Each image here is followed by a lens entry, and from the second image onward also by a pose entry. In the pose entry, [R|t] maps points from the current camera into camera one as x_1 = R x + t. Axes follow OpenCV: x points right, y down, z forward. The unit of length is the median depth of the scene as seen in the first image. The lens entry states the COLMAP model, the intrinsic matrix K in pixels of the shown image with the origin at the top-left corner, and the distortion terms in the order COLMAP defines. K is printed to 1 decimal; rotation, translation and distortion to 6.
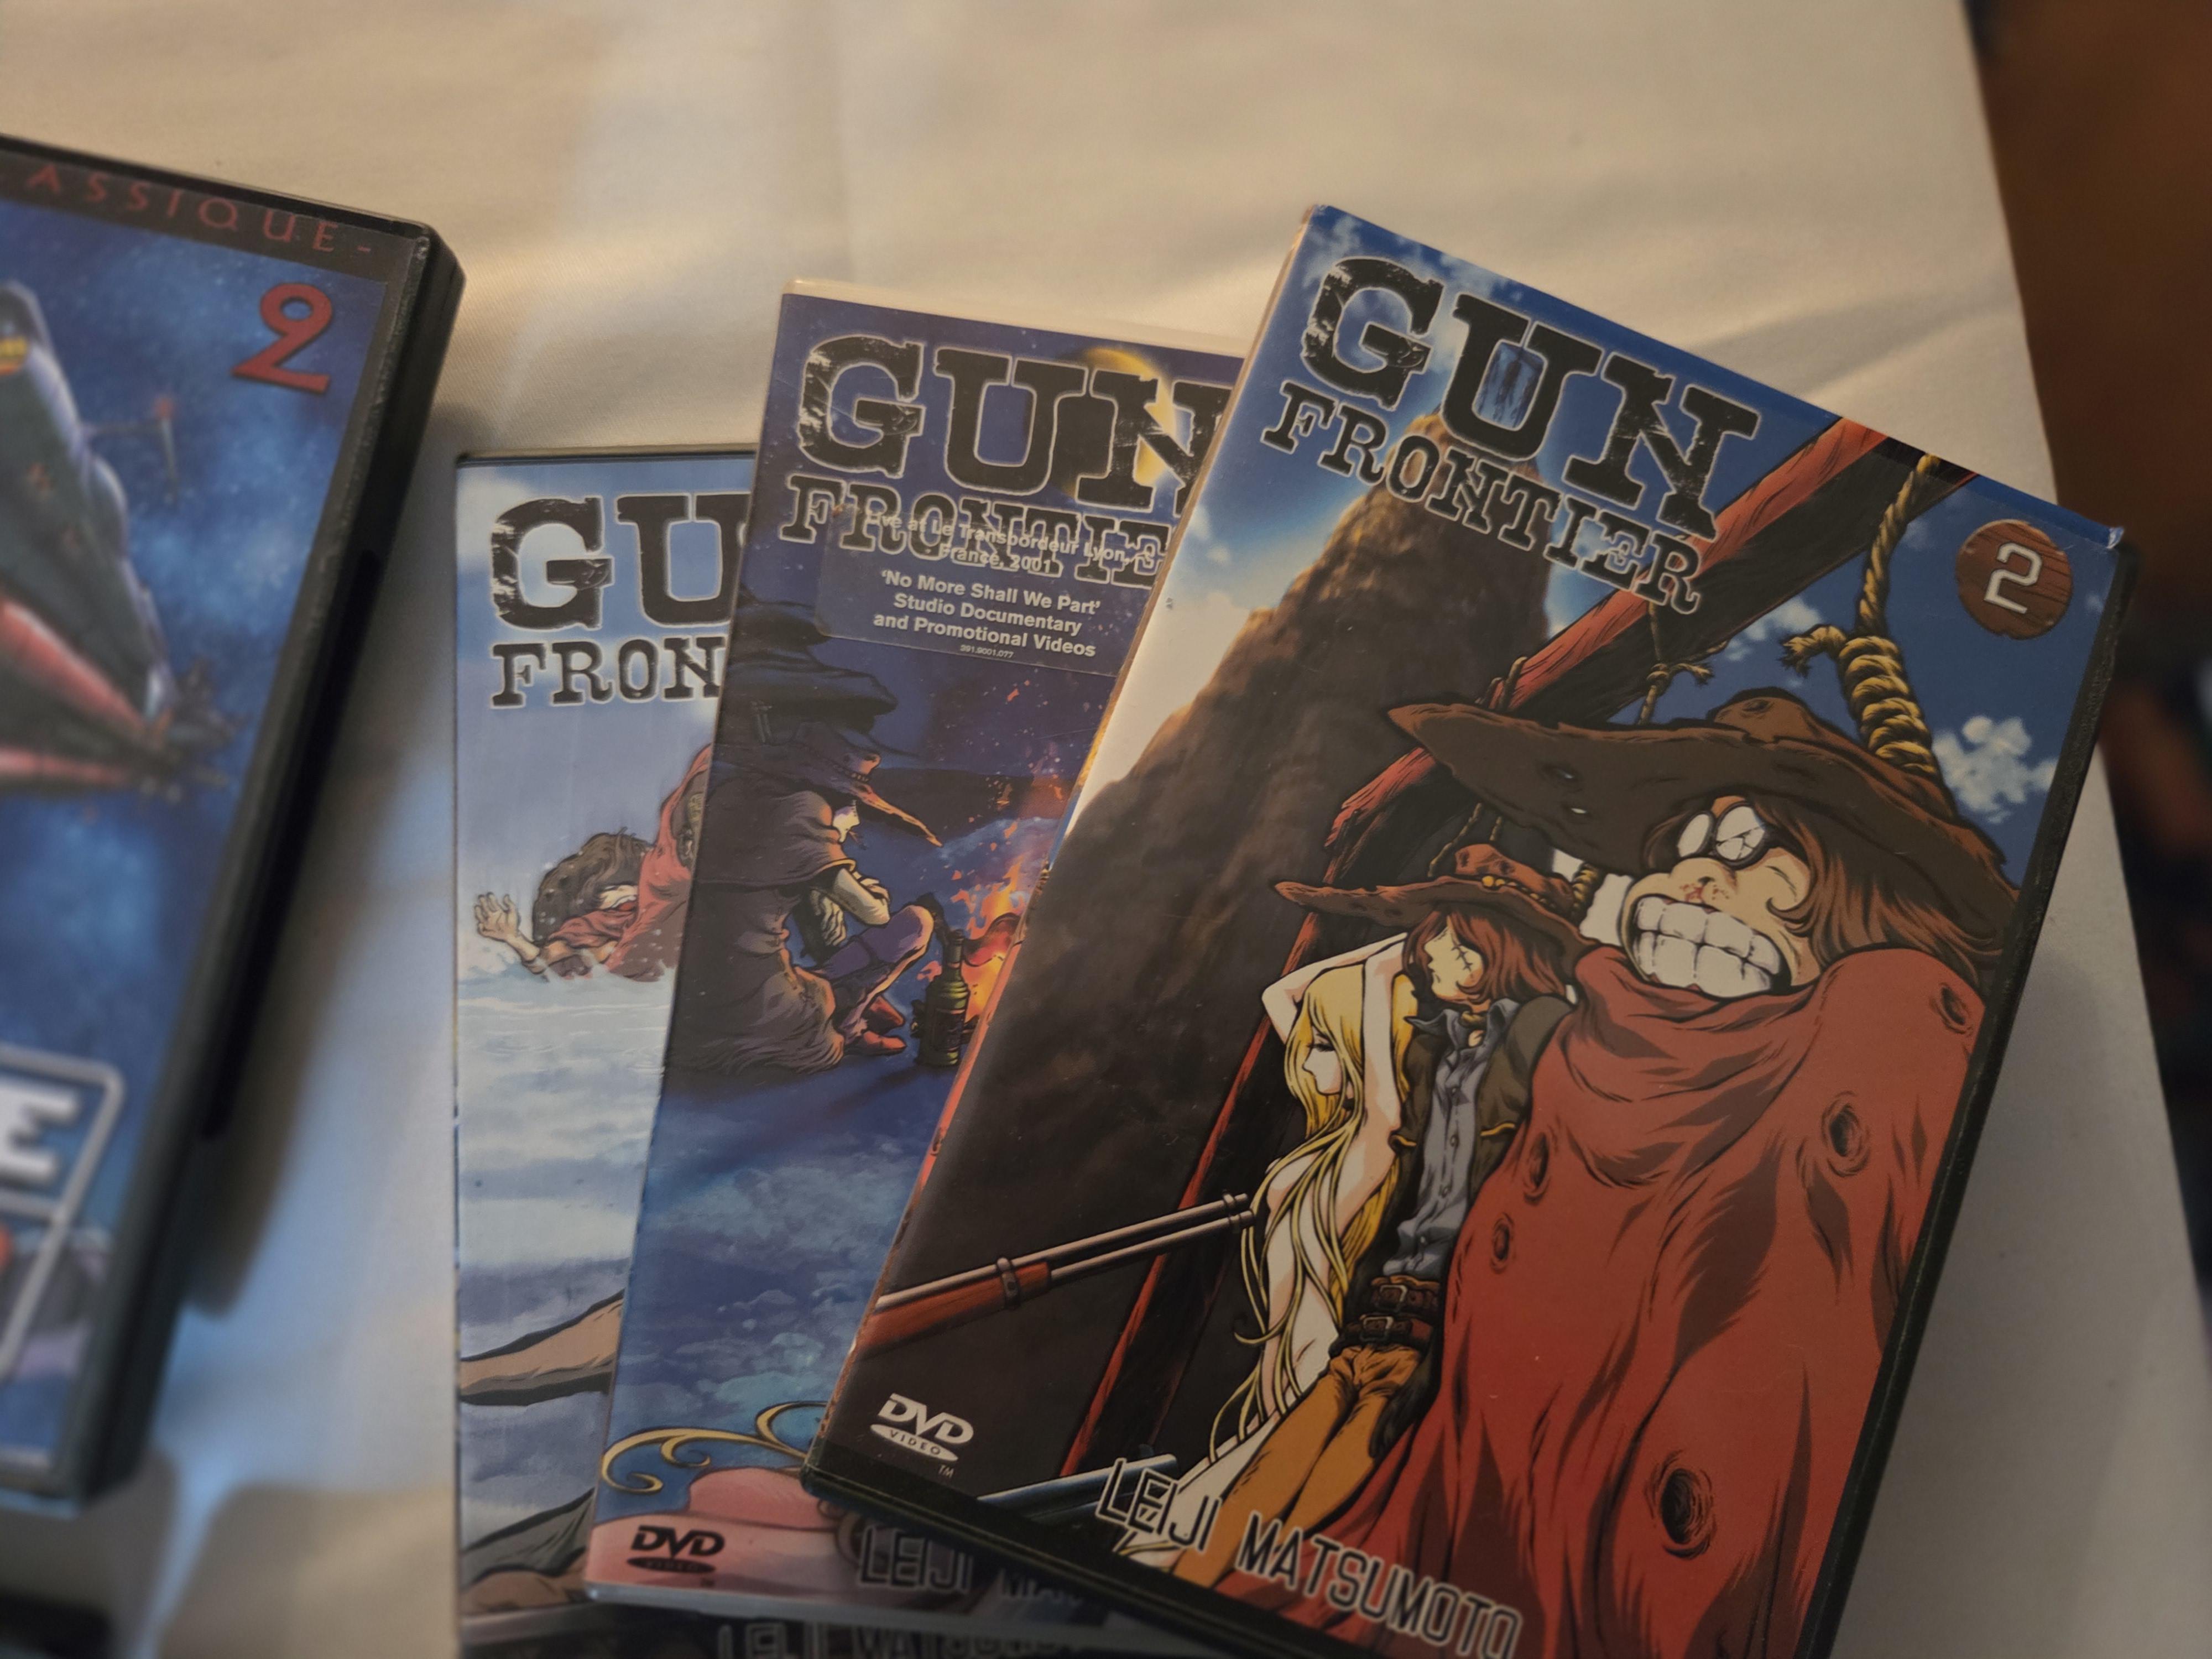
lens RADIAL K [[1481.8, 0, 1108.4], [0, 1481.8, 831.7], [0, 0, 1]] dist [0.028493, -0.021956]
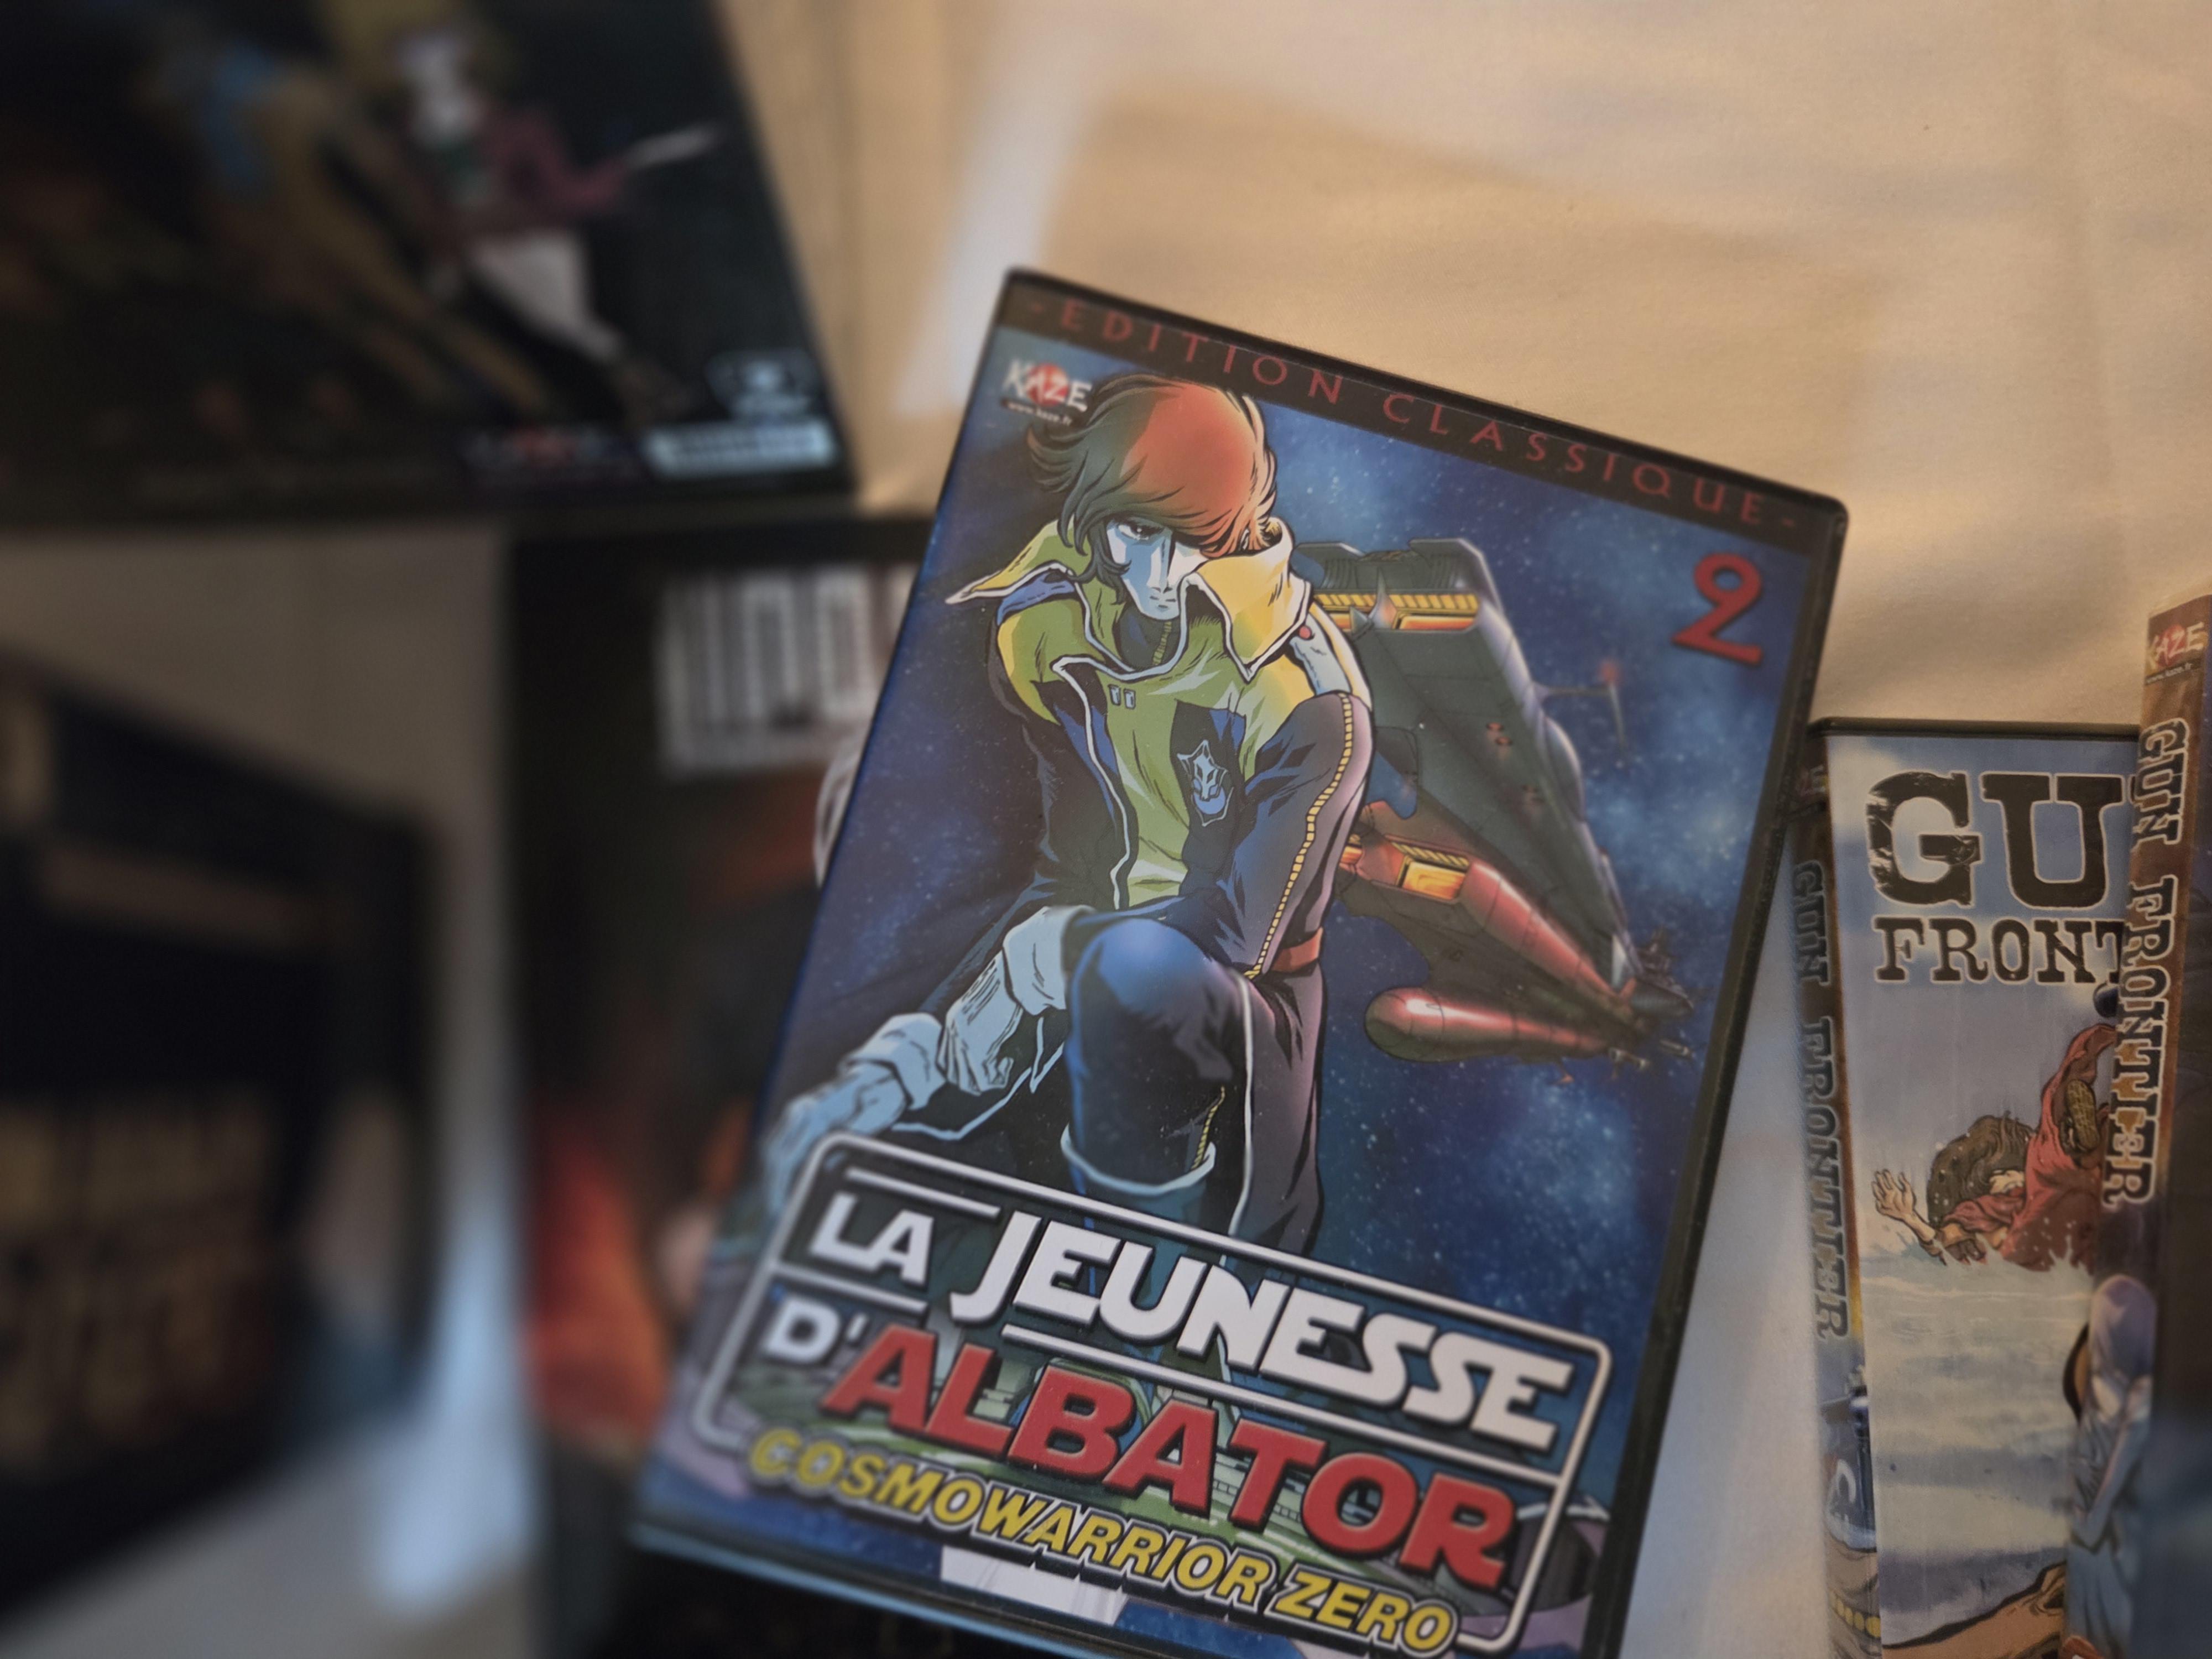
lens RADIAL K [[1481.8, 0, 1105.8], [0, 1481.8, 836.3], [0, 0, 1]] dist [0.028493, -0.021956]
pose [[0.997606, 0.069121, 0.002333, -0.961521], [-0.069097, 0.997568, -0.009147, -0.138536], [-0.002960, 0.008963, 0.999955, -0.008020]]
